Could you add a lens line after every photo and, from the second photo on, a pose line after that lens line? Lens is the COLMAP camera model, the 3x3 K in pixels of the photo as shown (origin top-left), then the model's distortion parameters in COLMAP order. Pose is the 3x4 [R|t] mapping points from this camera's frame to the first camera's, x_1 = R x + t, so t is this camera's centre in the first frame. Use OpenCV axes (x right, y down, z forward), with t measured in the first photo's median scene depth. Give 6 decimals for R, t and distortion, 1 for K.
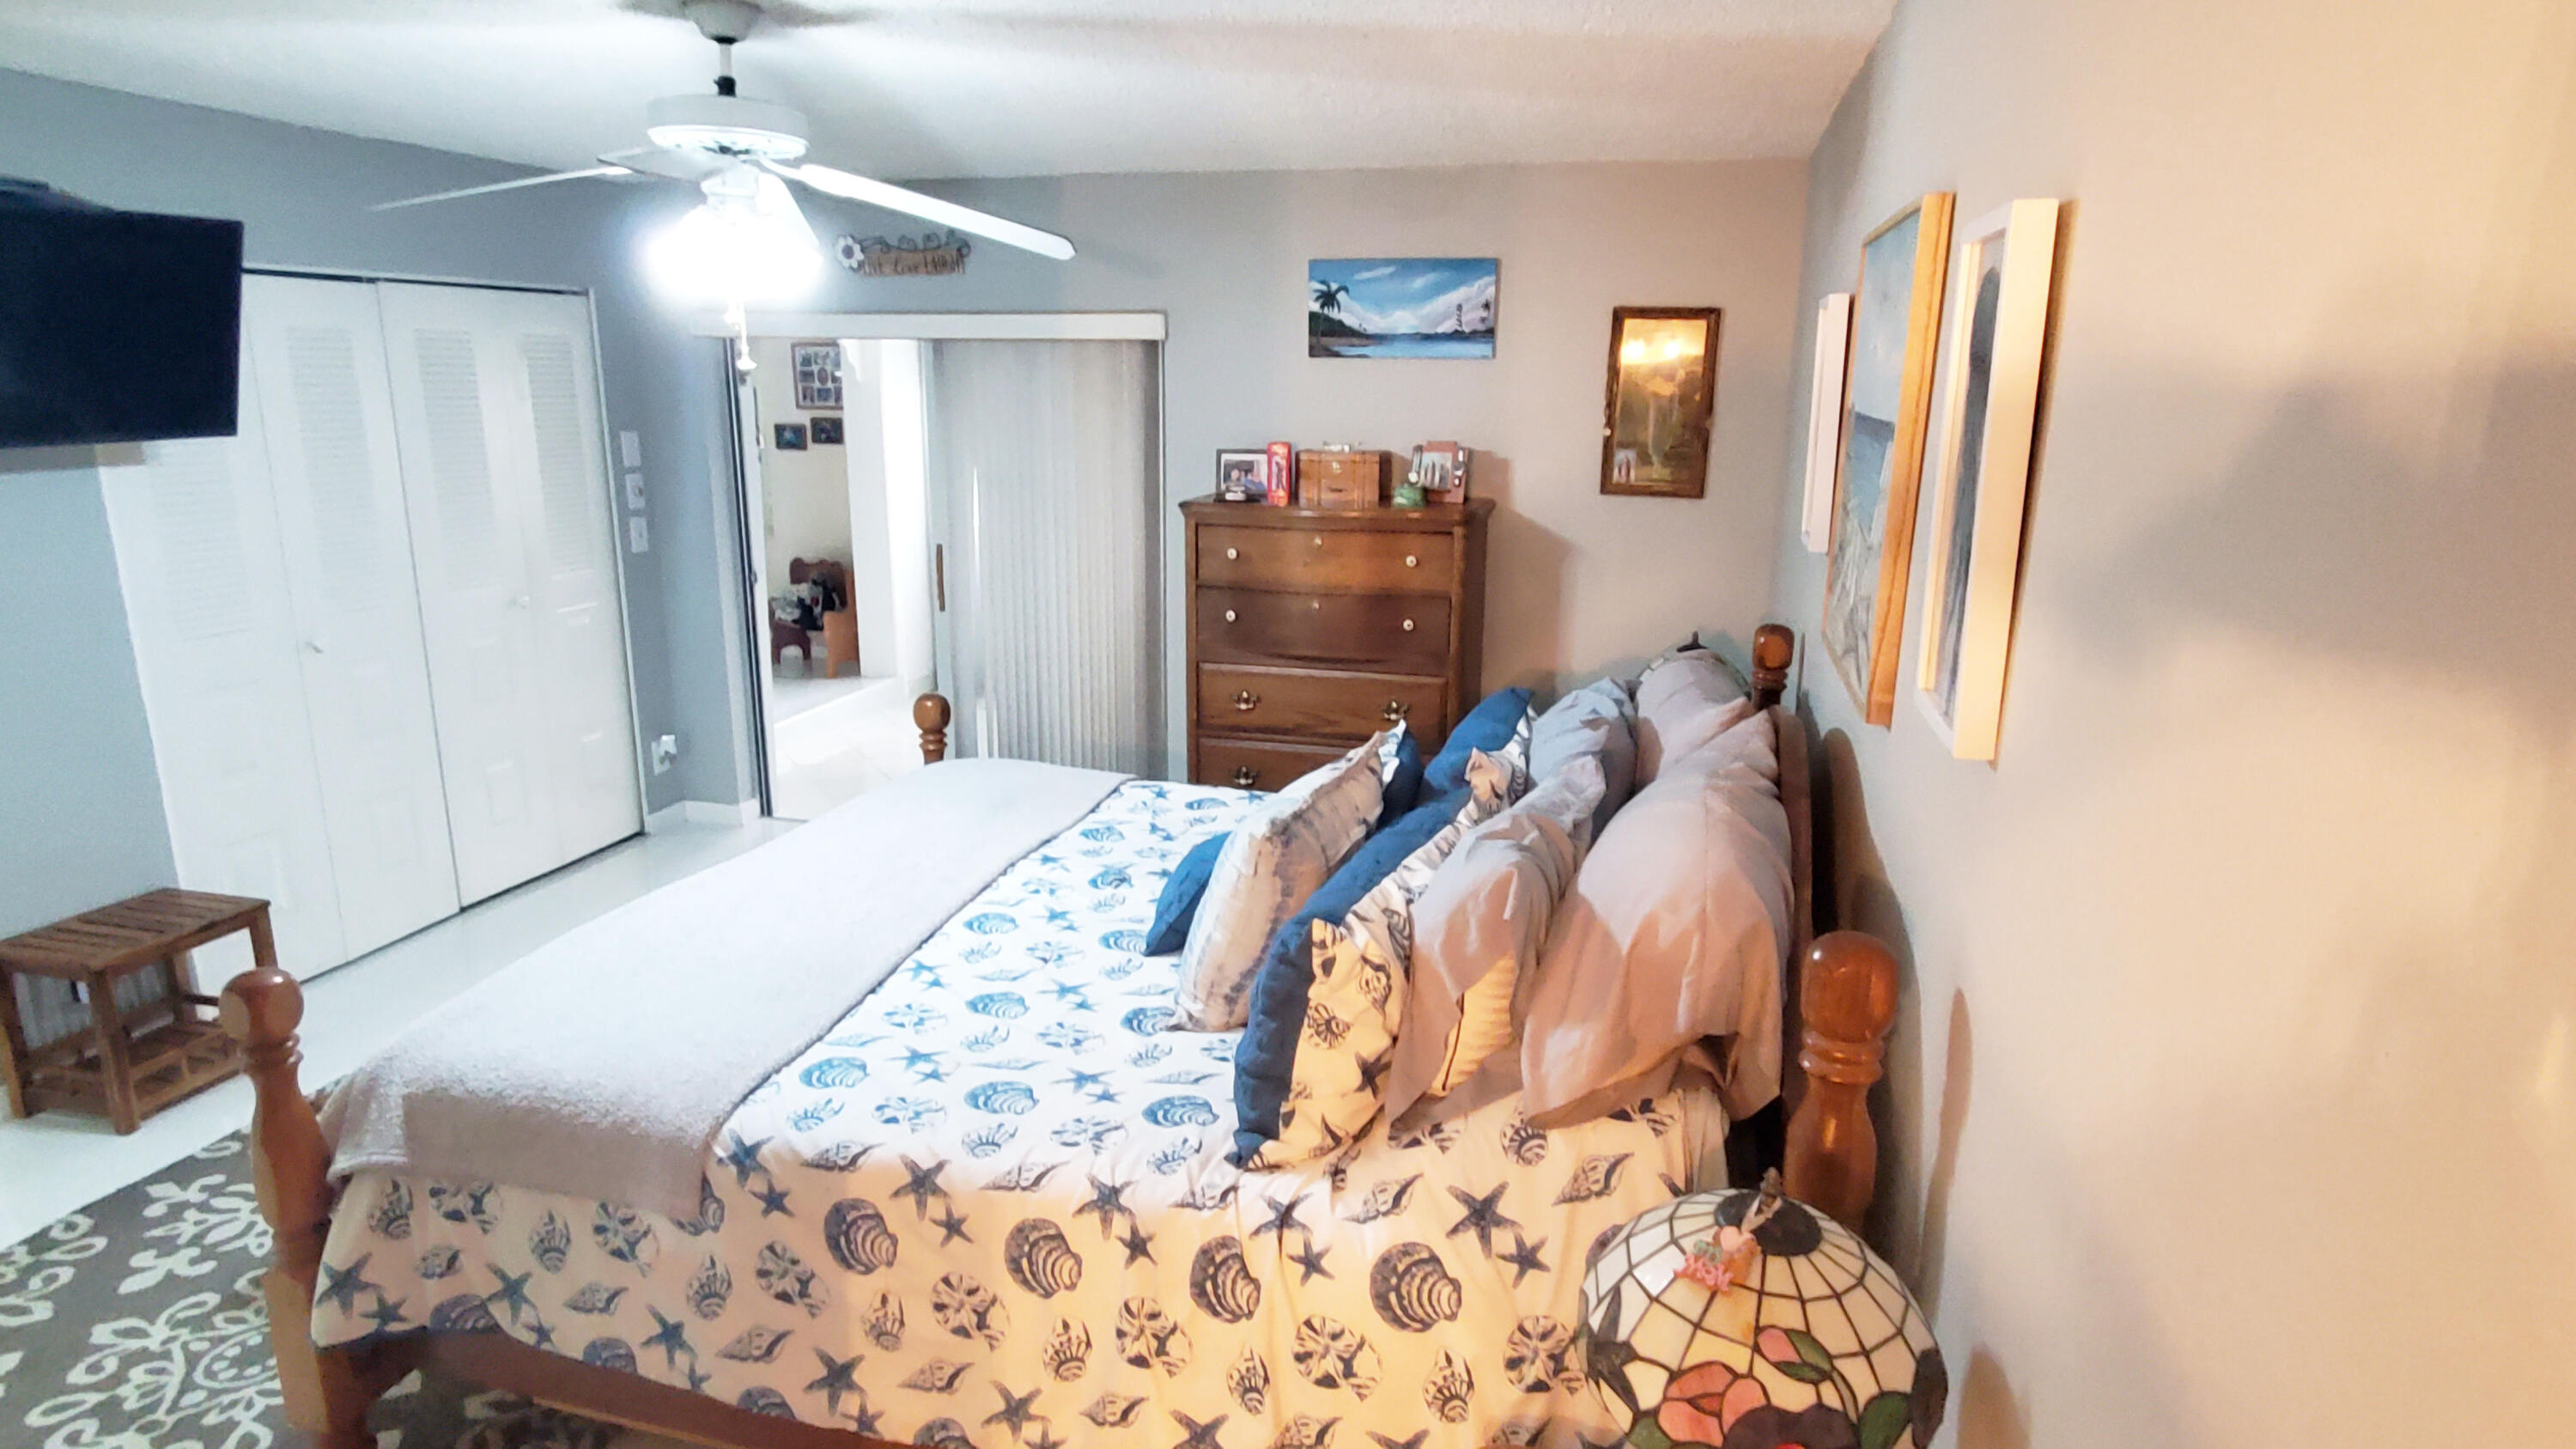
lens RADIAL K [[1461.0, 0, 1284.6], [0, 1461.0, 738.0], [0, 0, 1]] dist [-0.002853, 0.004843]
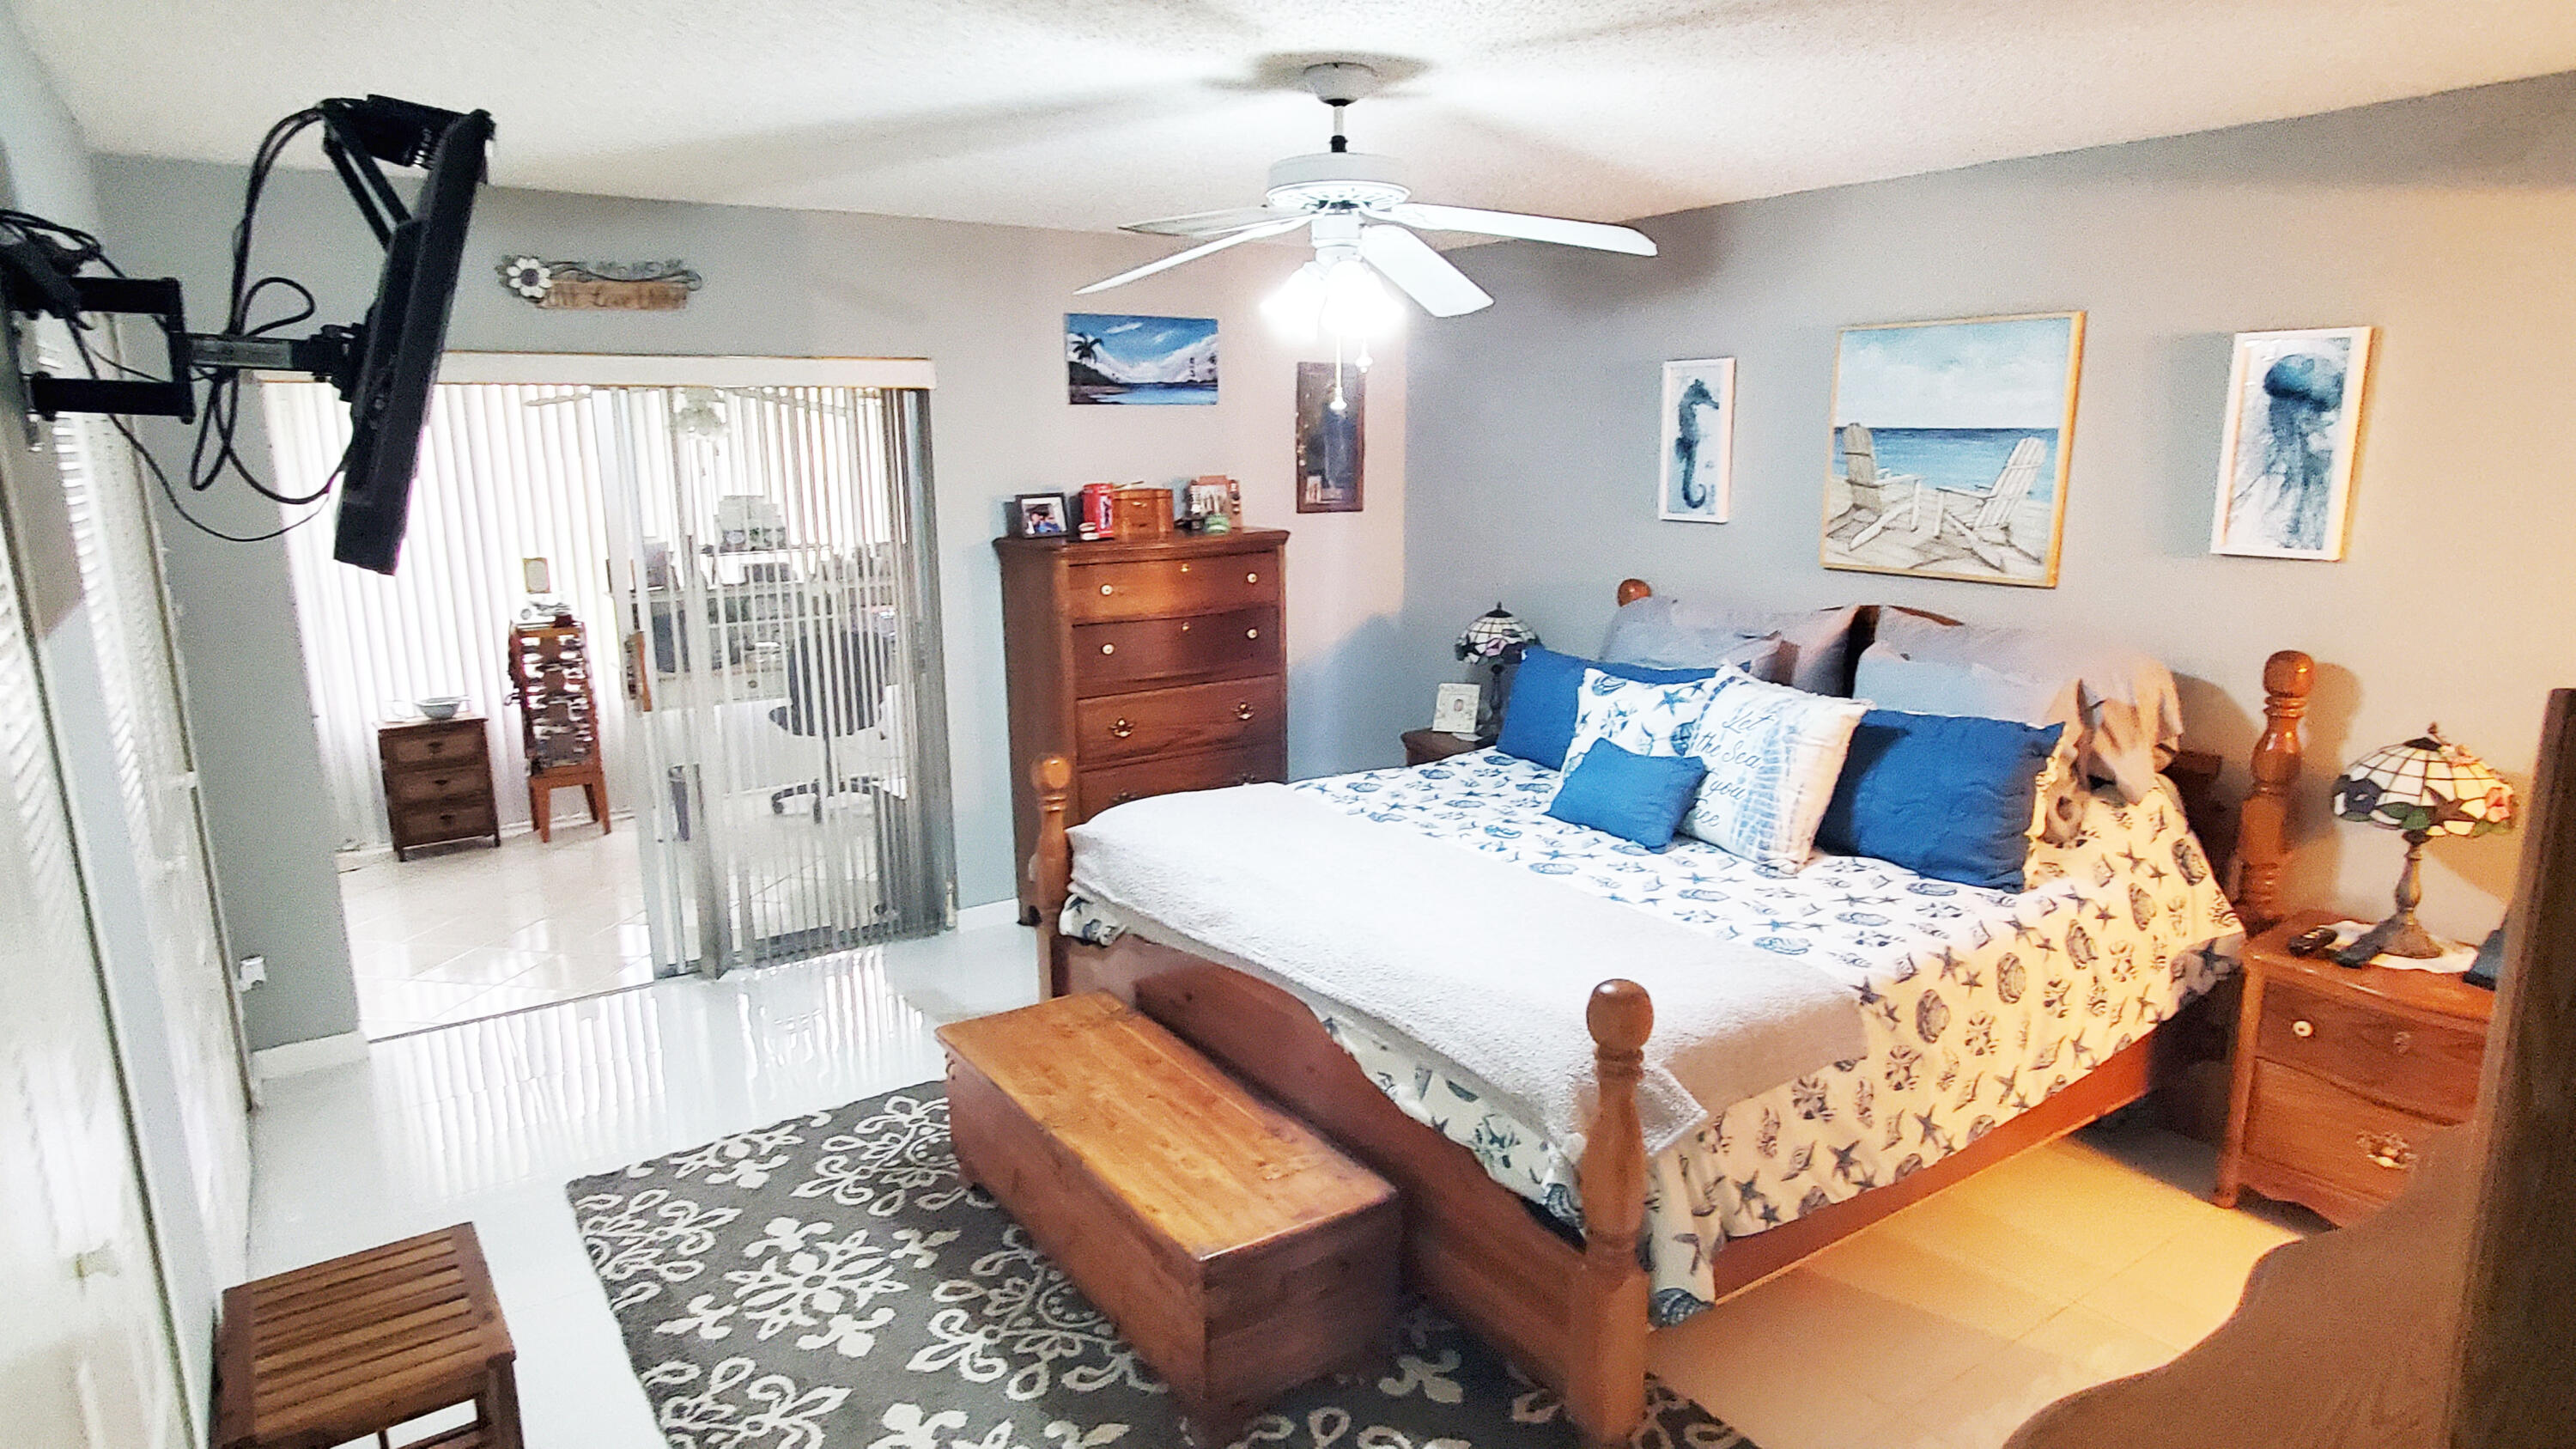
lens RADIAL K [[1461.0, 0, 1284.6], [0, 1461.0, 738.0], [0, 0, 1]] dist [-0.002853, 0.004843]
pose [[0.648374, -0.173813, 0.741216, -0.731811], [0.200630, 0.978184, 0.053881, -0.051836], [-0.734411, 0.113775, 0.669101, 0.212327]]
